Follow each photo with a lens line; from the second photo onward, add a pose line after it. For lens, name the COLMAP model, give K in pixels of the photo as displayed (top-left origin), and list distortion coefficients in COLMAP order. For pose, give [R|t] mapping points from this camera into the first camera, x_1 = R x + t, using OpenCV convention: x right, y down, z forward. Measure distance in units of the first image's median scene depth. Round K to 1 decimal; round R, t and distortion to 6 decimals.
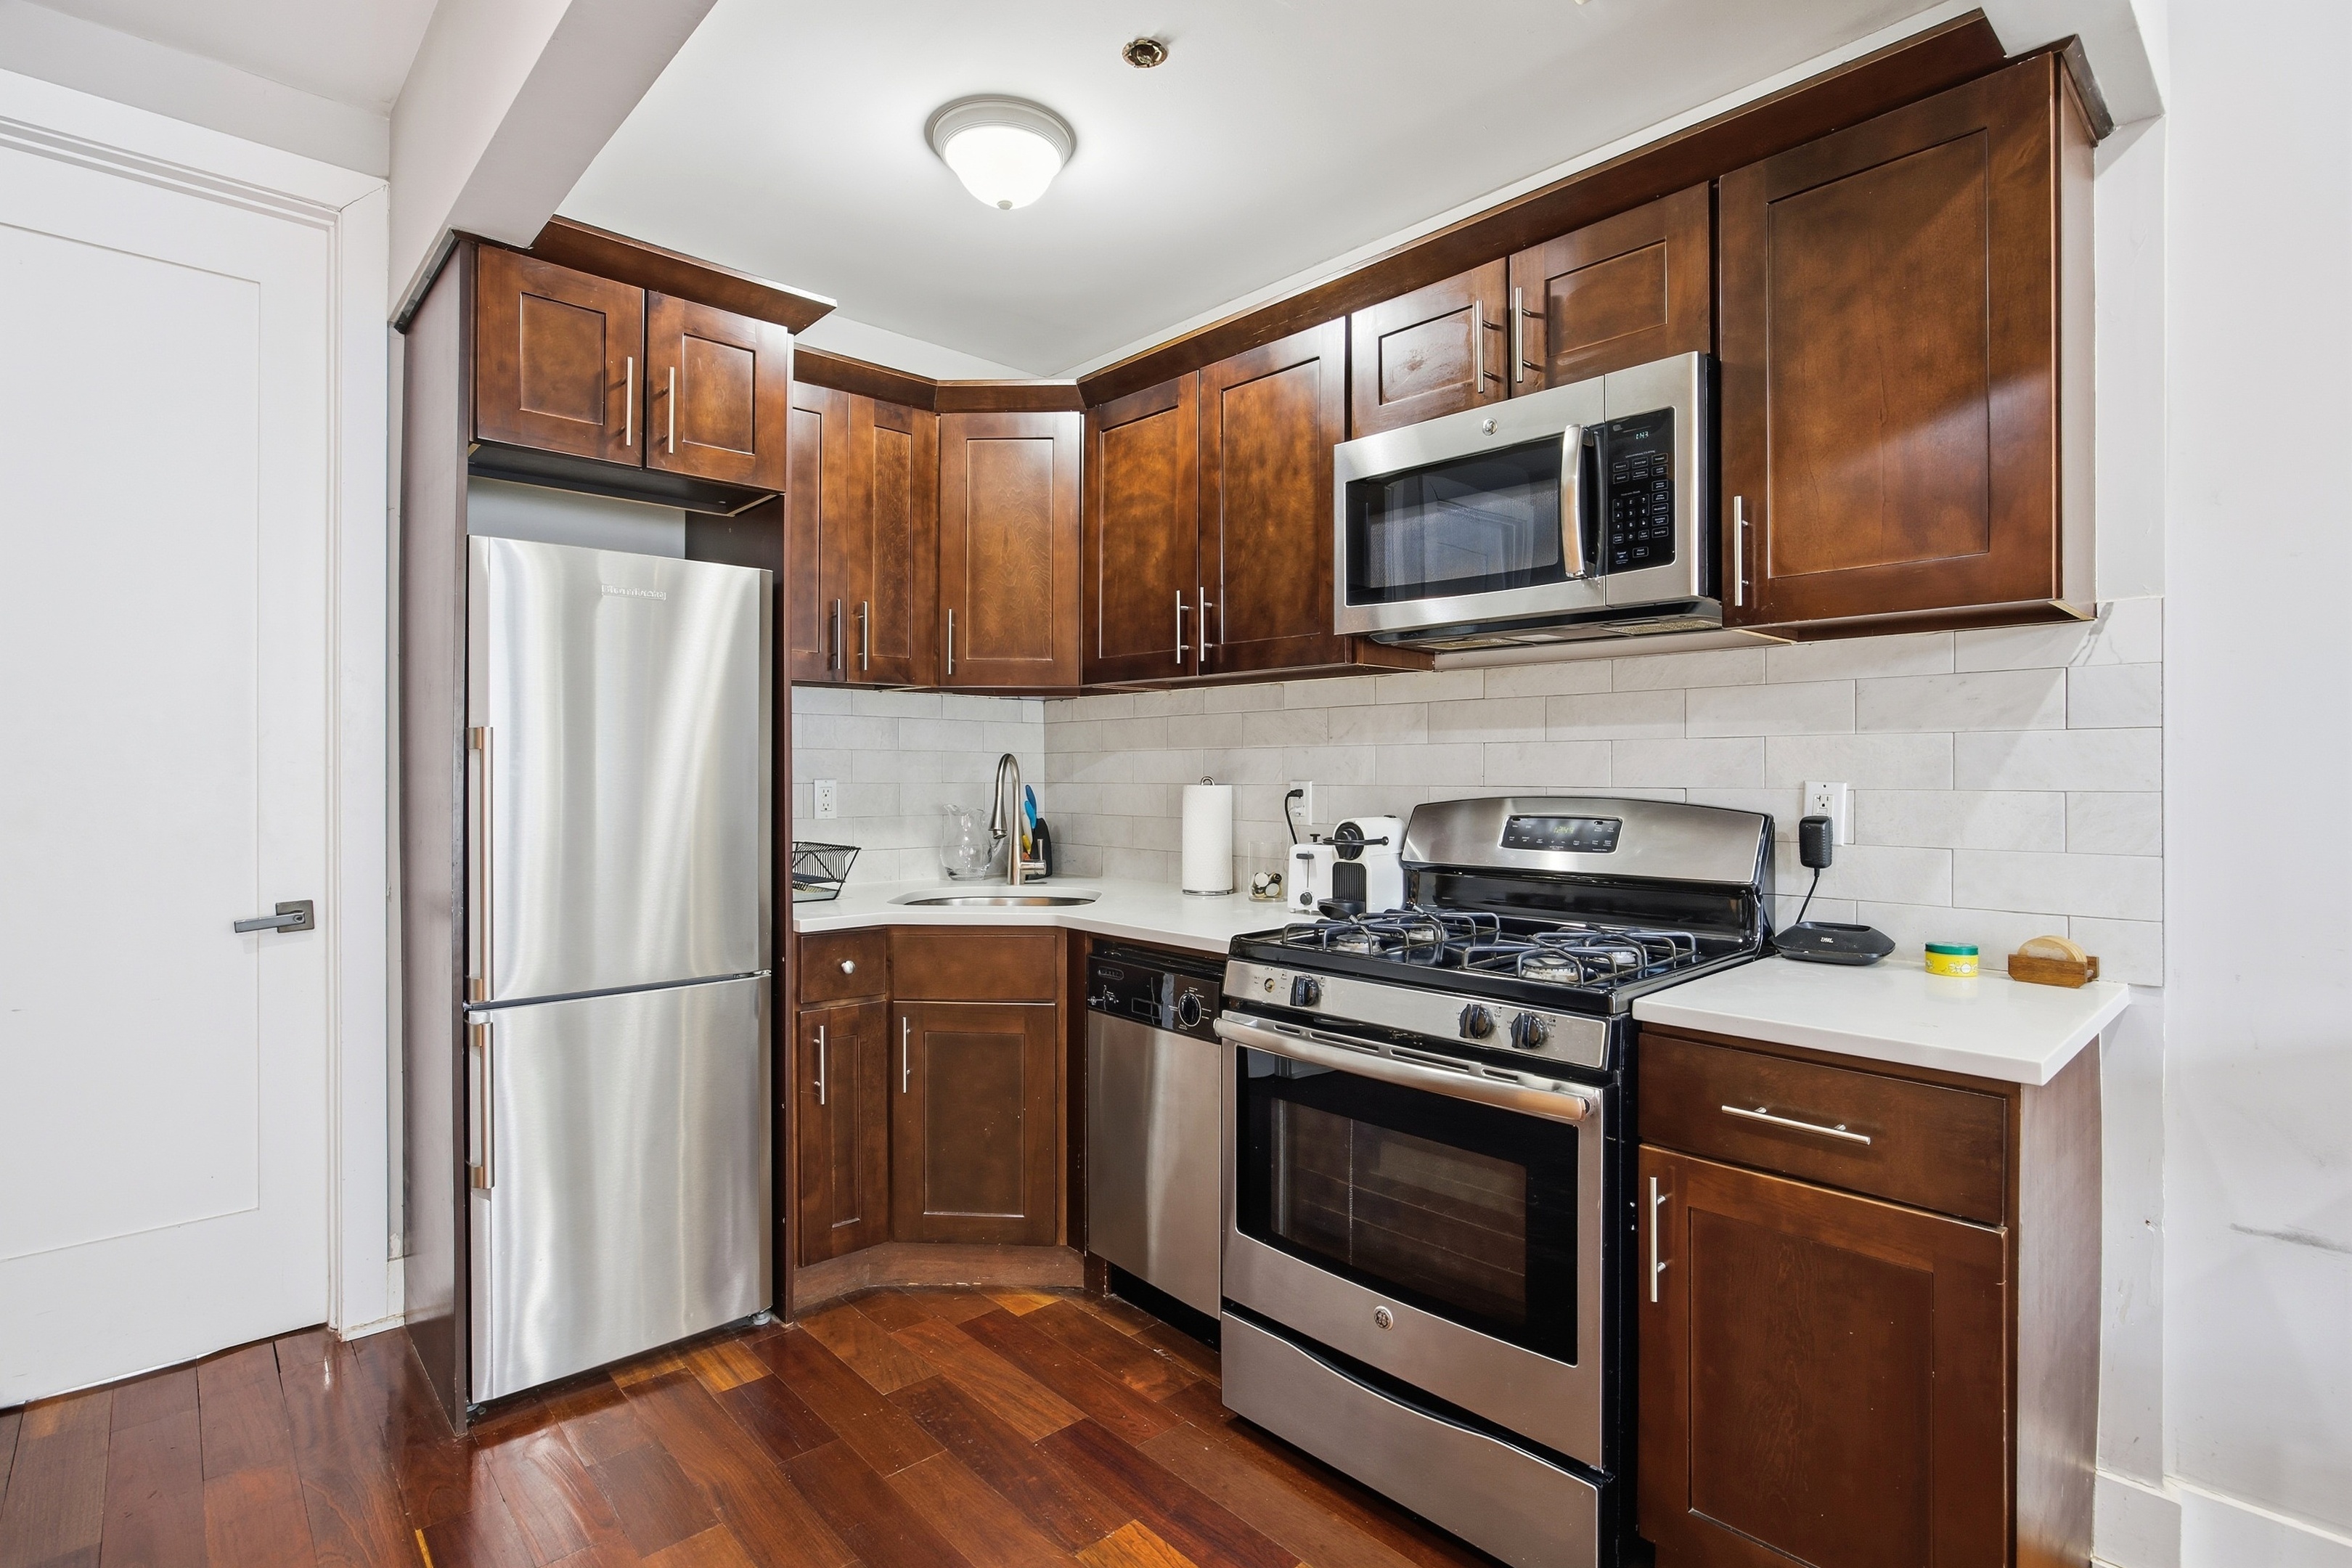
lens RADIAL K [[1138.0, 0, 1176.0], [0, 1138.0, 784.0], [0, 0, 1]] dist [-0.023418, 0.000313]
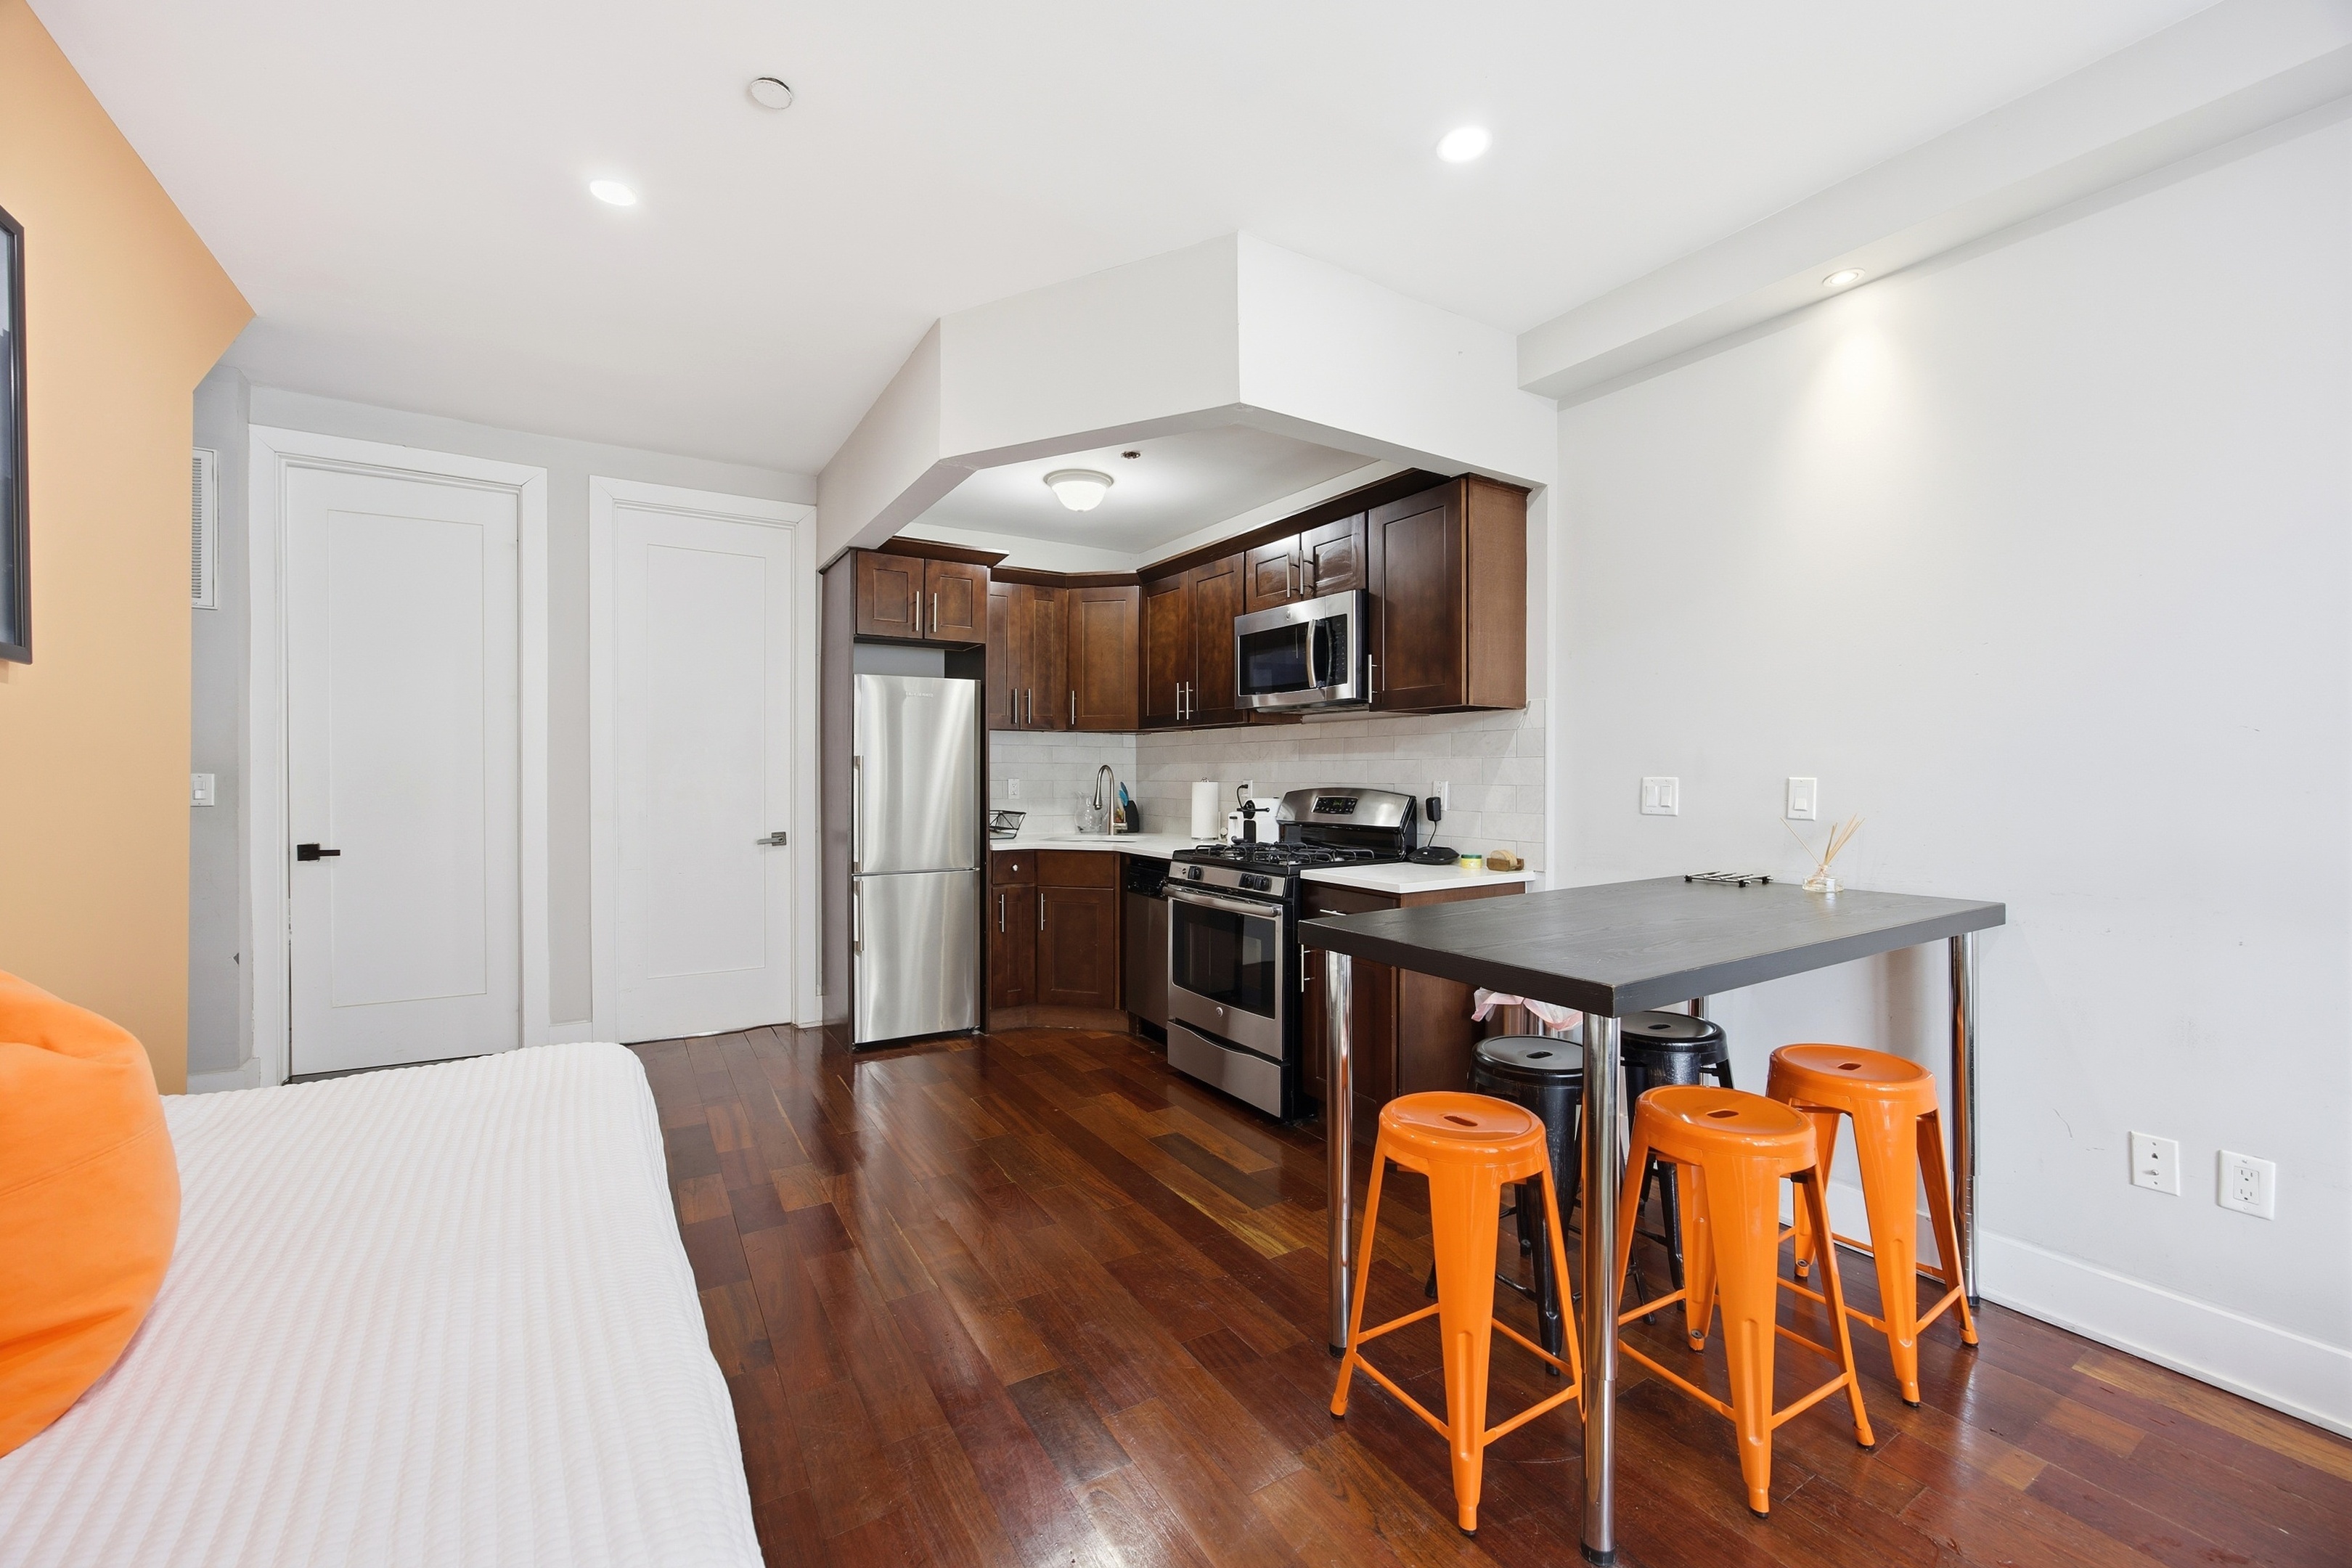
lens RADIAL K [[946.3, 0, 1170.9], [0, 946.3, 798.2], [0, 0, 1]] dist [-0.070116, 0.000038]
pose [[0.980785, 0.007749, -0.194939, 0.339200], [-0.004832, 0.999869, 0.015435, 0.004482], [0.195033, -0.014196, 0.980694, -0.665821]]
